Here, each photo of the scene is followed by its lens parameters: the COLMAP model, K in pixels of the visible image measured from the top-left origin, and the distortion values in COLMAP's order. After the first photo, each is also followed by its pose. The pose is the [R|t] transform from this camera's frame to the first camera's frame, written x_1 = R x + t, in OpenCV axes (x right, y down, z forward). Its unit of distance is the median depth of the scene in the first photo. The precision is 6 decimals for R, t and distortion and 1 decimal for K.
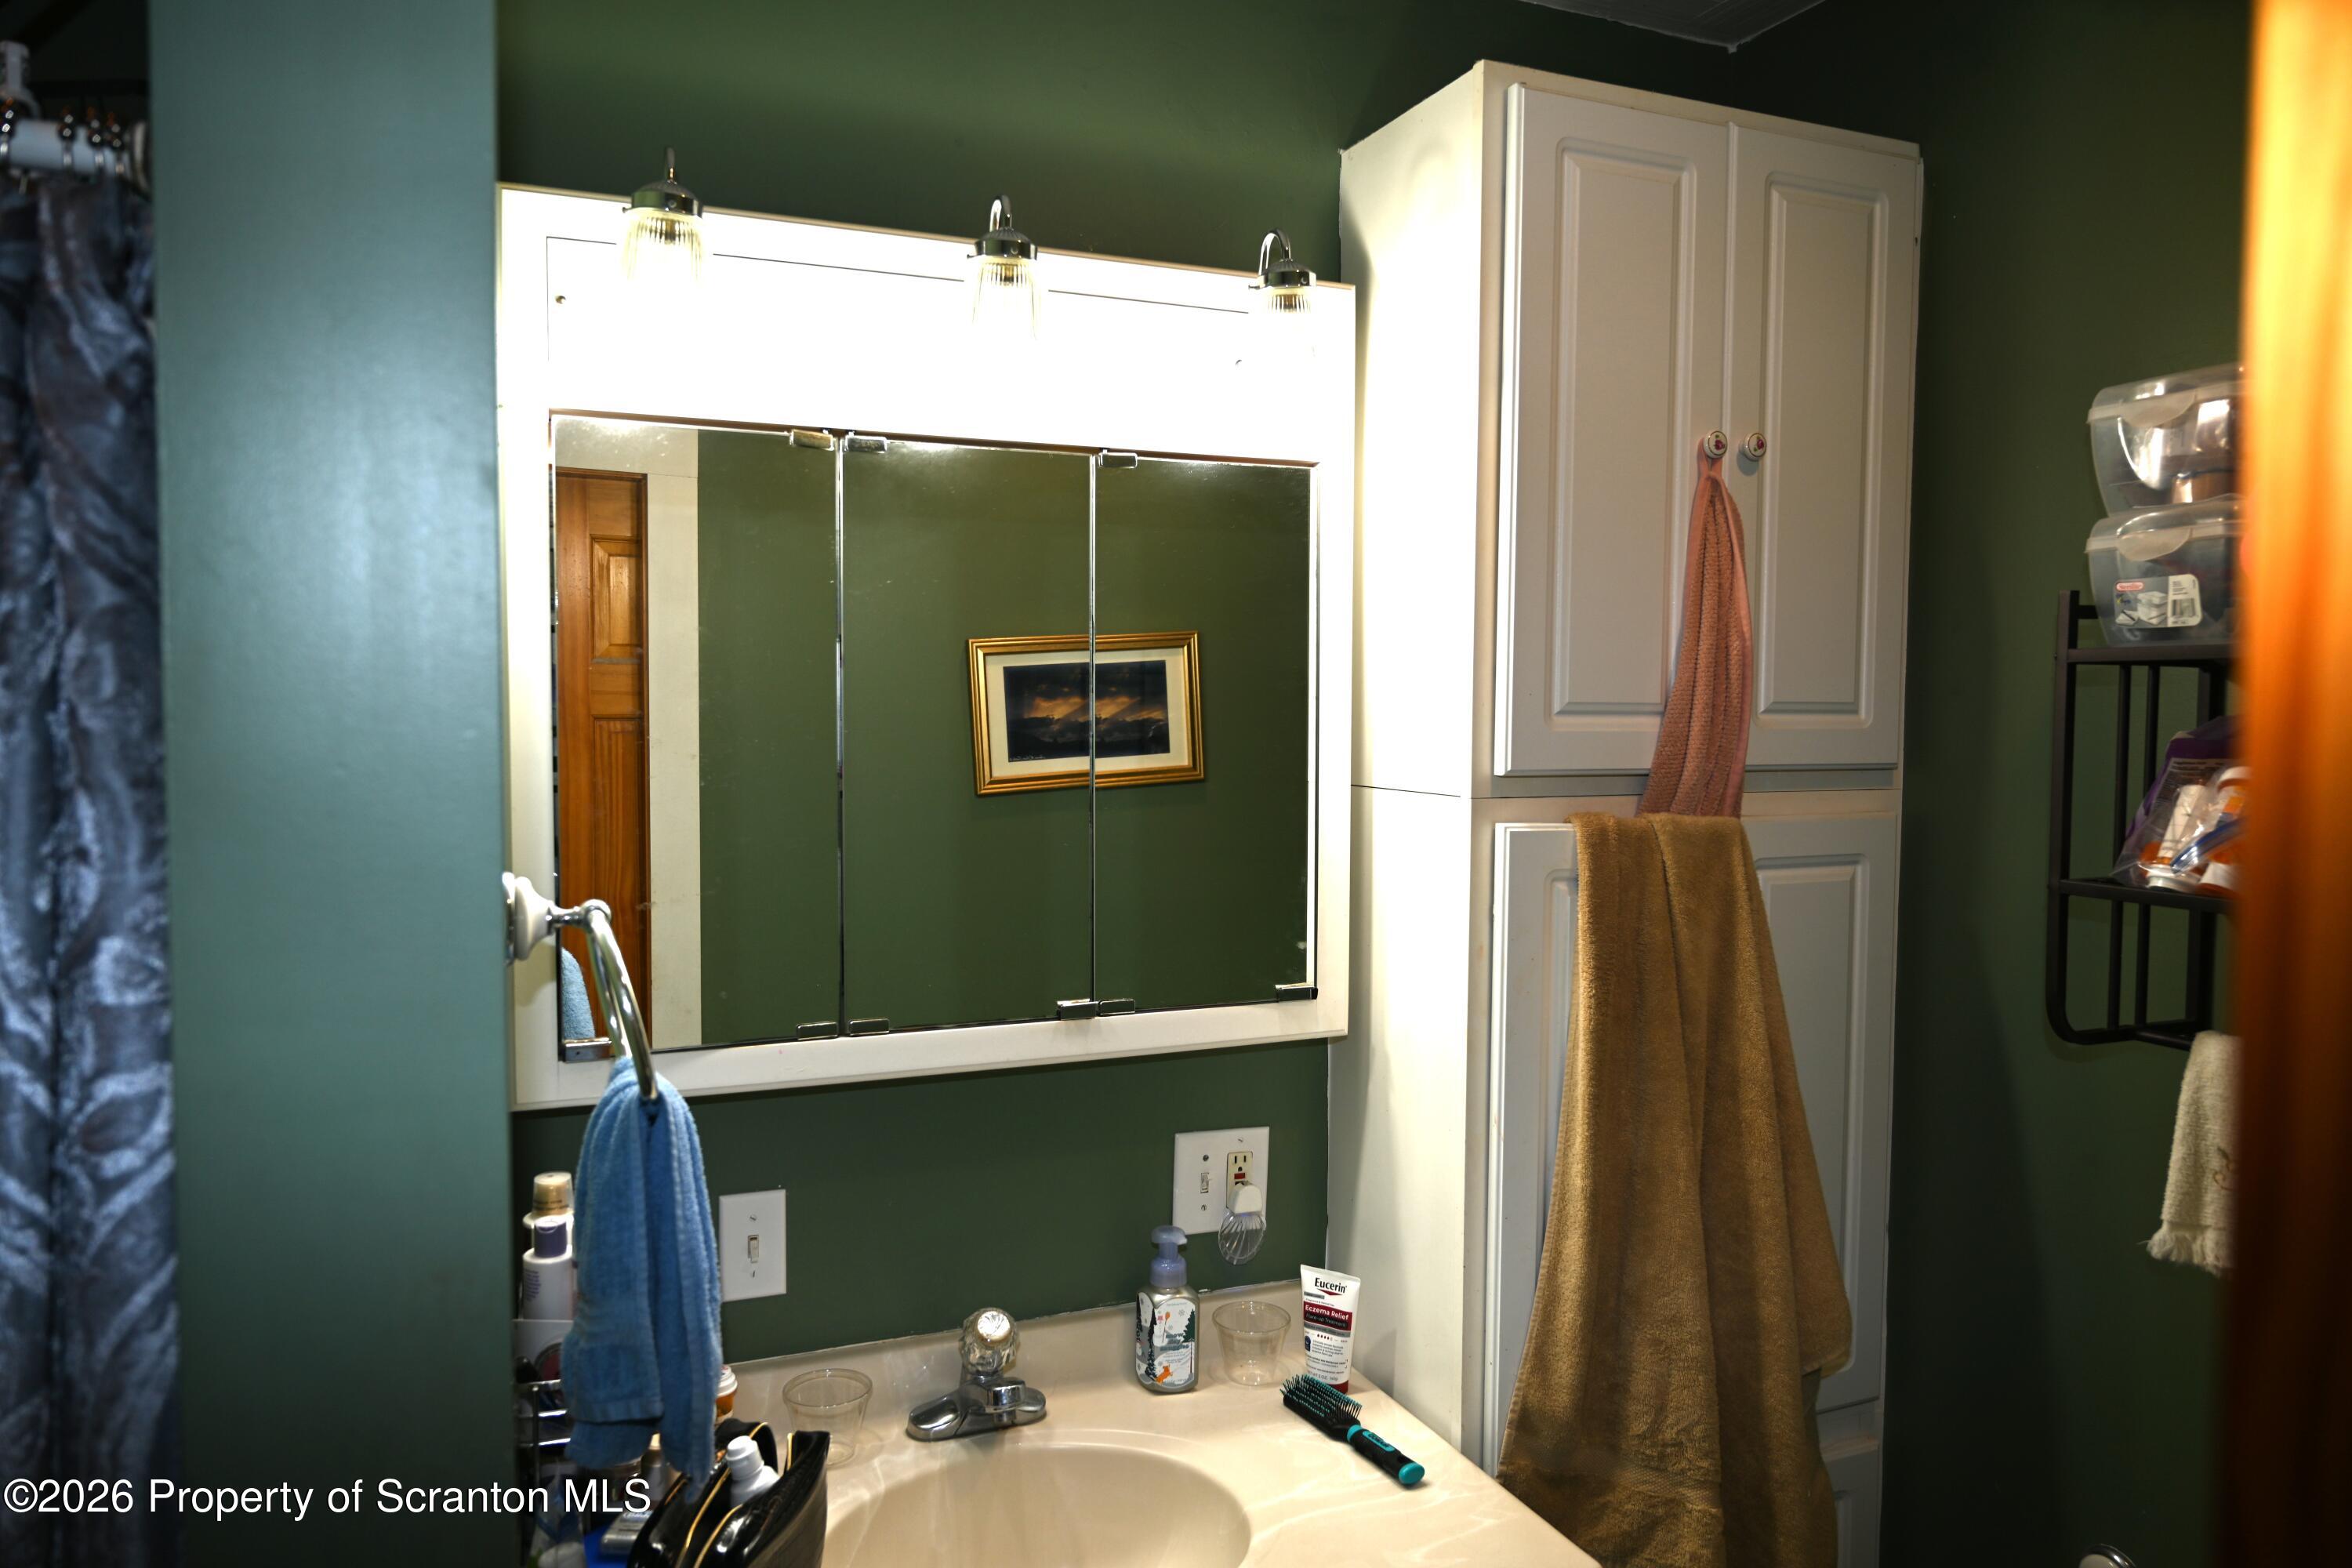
lens RADIAL K [[1569.9, 0, 1176.6], [0, 1569.9, 778.0], [0, 0, 1]] dist [-0.009988, 0.004225]
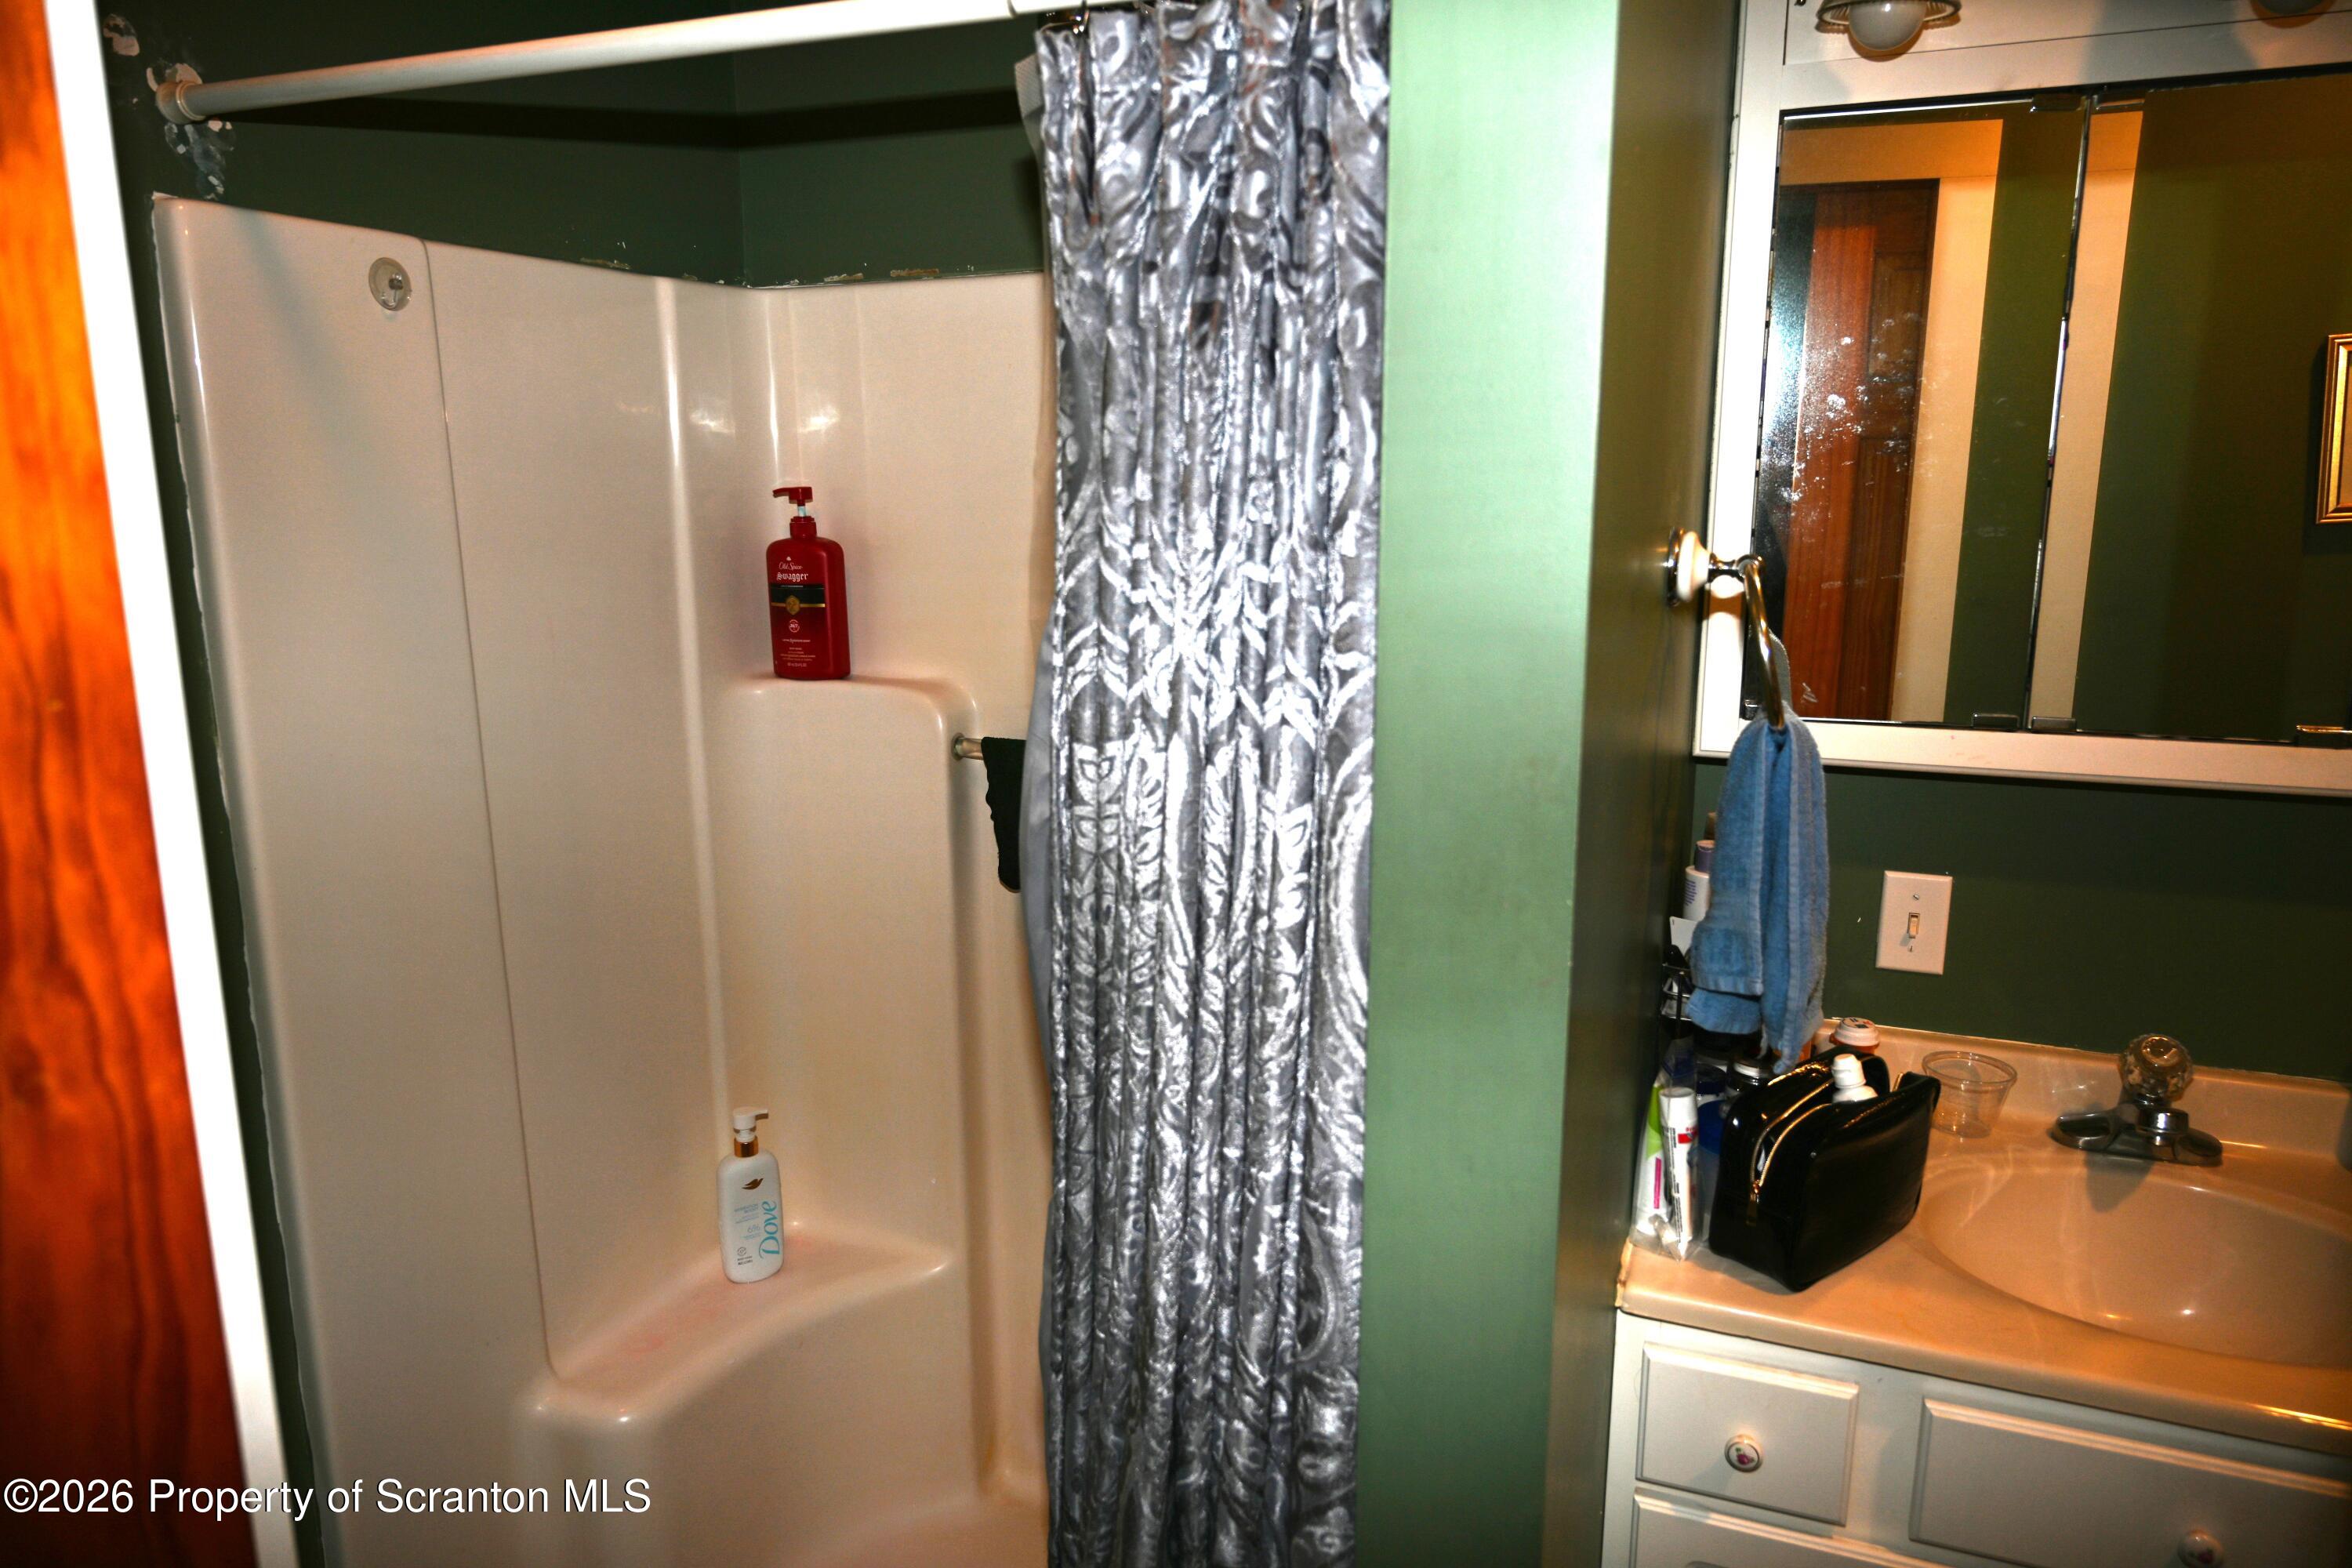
lens RADIAL K [[1569.9, 0, 1178.1], [0, 1569.9, 786.1], [0, 0, 1]] dist [-0.009988, 0.004225]
pose [[0.698823, 0.138367, -0.701784, 0.294678], [-0.024460, 0.985161, 0.169881, 0.110442], [0.714876, -0.101551, 0.691838, -0.192907]]
